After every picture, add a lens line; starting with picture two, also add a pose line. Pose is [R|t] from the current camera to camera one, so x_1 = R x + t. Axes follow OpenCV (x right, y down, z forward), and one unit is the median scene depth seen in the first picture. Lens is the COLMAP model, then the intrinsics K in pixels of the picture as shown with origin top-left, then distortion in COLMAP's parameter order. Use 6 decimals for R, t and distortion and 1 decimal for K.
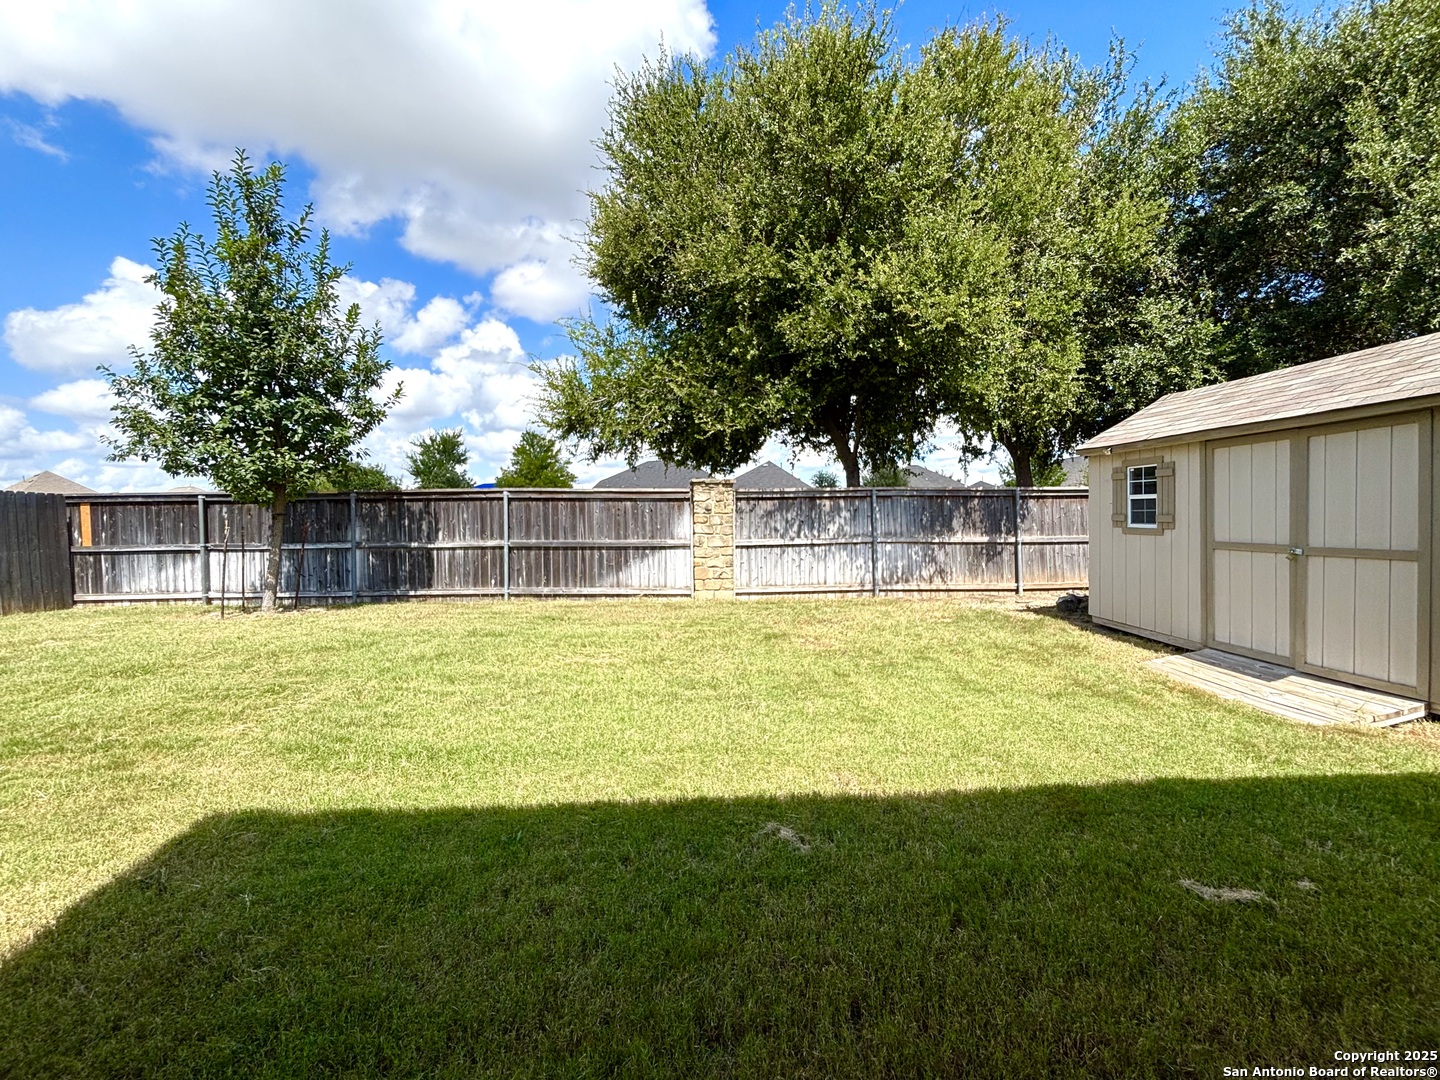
lens RADIAL K [[578.1, 0, 720.0], [0, 578.1, 540.0], [0, 0, 1]] dist [0.001580, -0.000215]
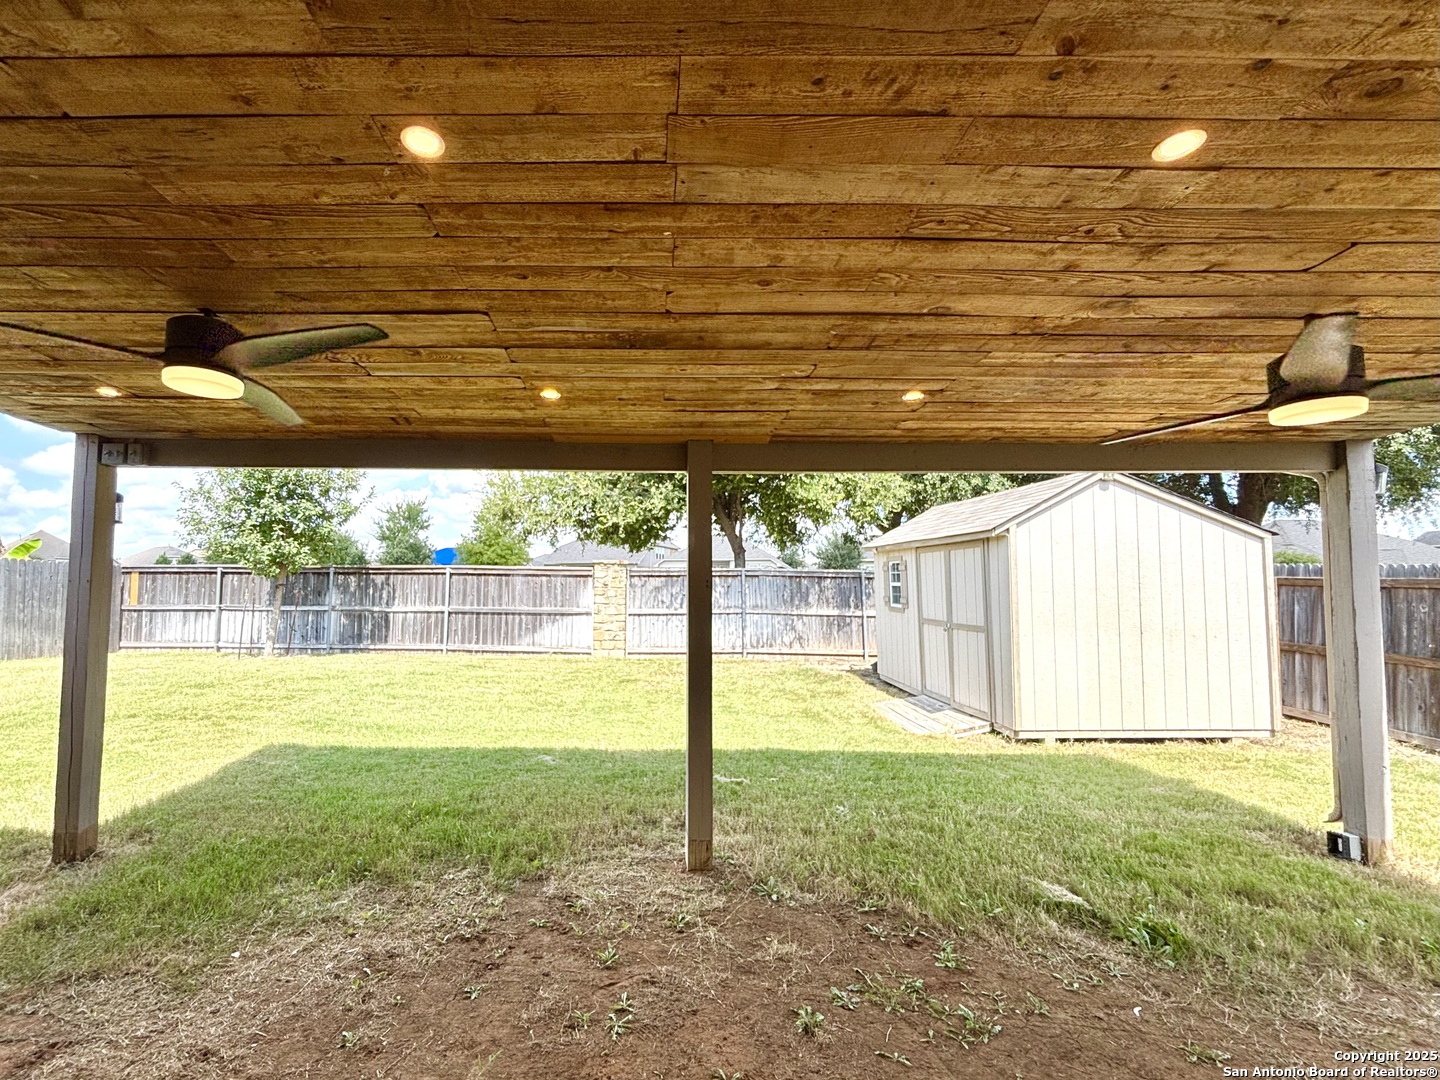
lens RADIAL K [[618.7, 0, 664.1], [0, 618.7, 554.6], [0, 0, 1]] dist [0.001885, -0.000405]
pose [[0.998479, 0.013985, -0.053329, 0.176709], [-0.018379, 0.996396, -0.082806, -0.008688], [0.051979, 0.083660, 0.995138, -0.334830]]
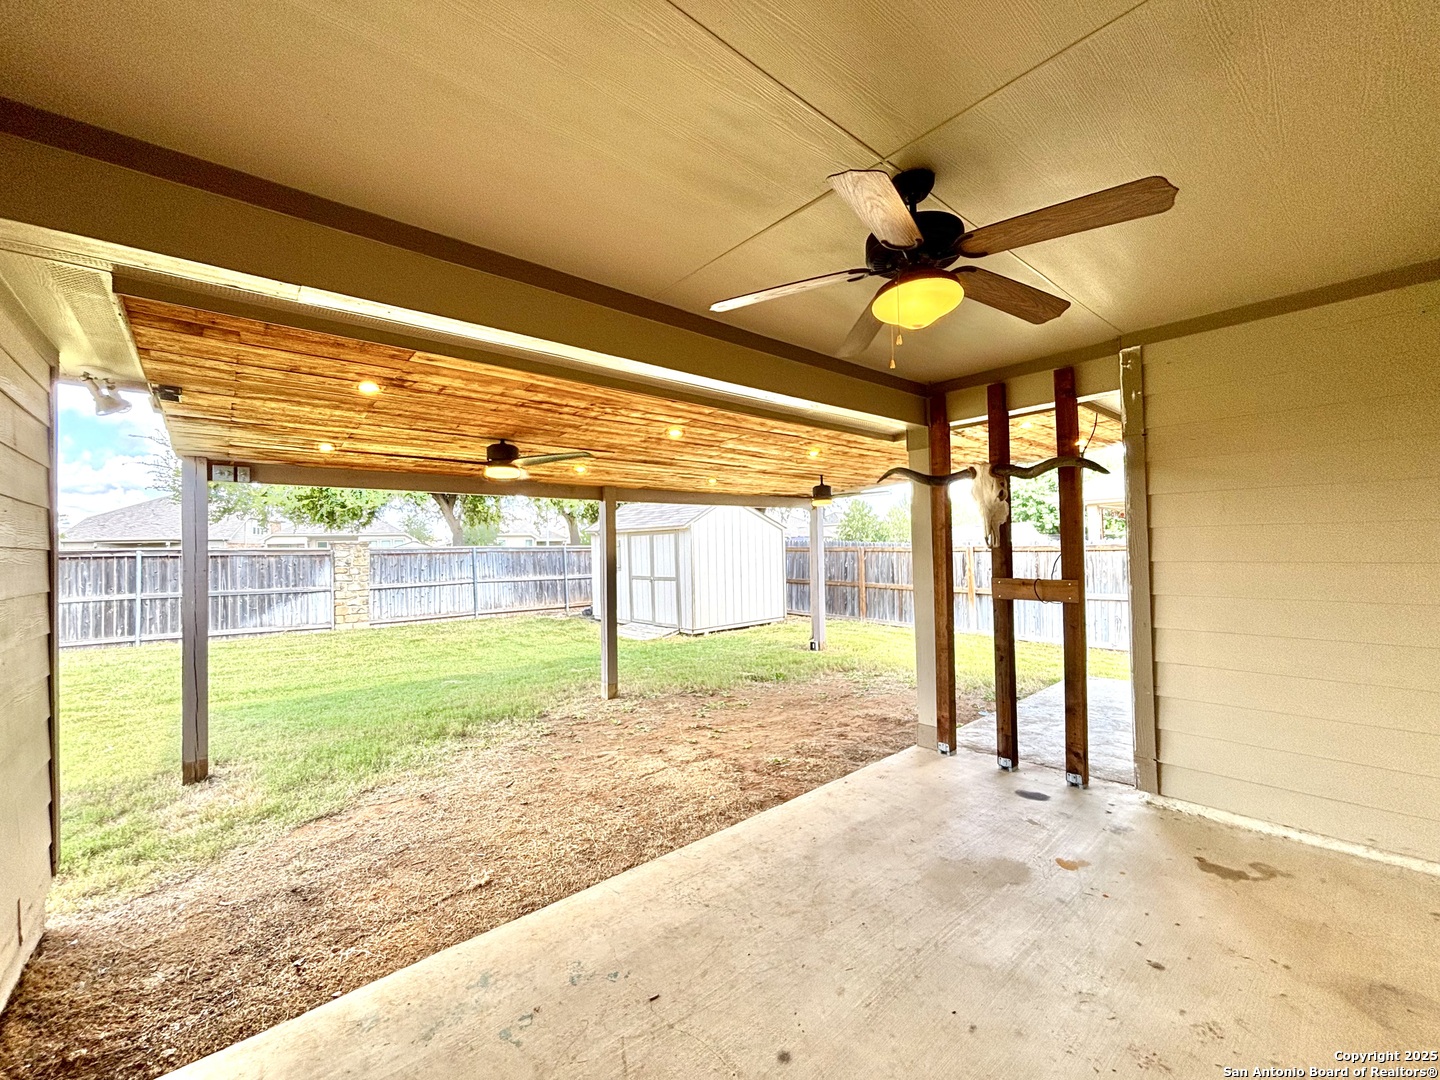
lens RADIAL K [[578.1, 0, 720.0], [0, 578.1, 540.0], [0, 0, 1]] dist [0.001580, -0.000215]
pose [[0.781823, 0.005626, 0.623474, -0.185893], [0.036725, 0.997808, -0.055056, -0.000171], [-0.622417, 0.065941, 0.779903, -0.615150]]
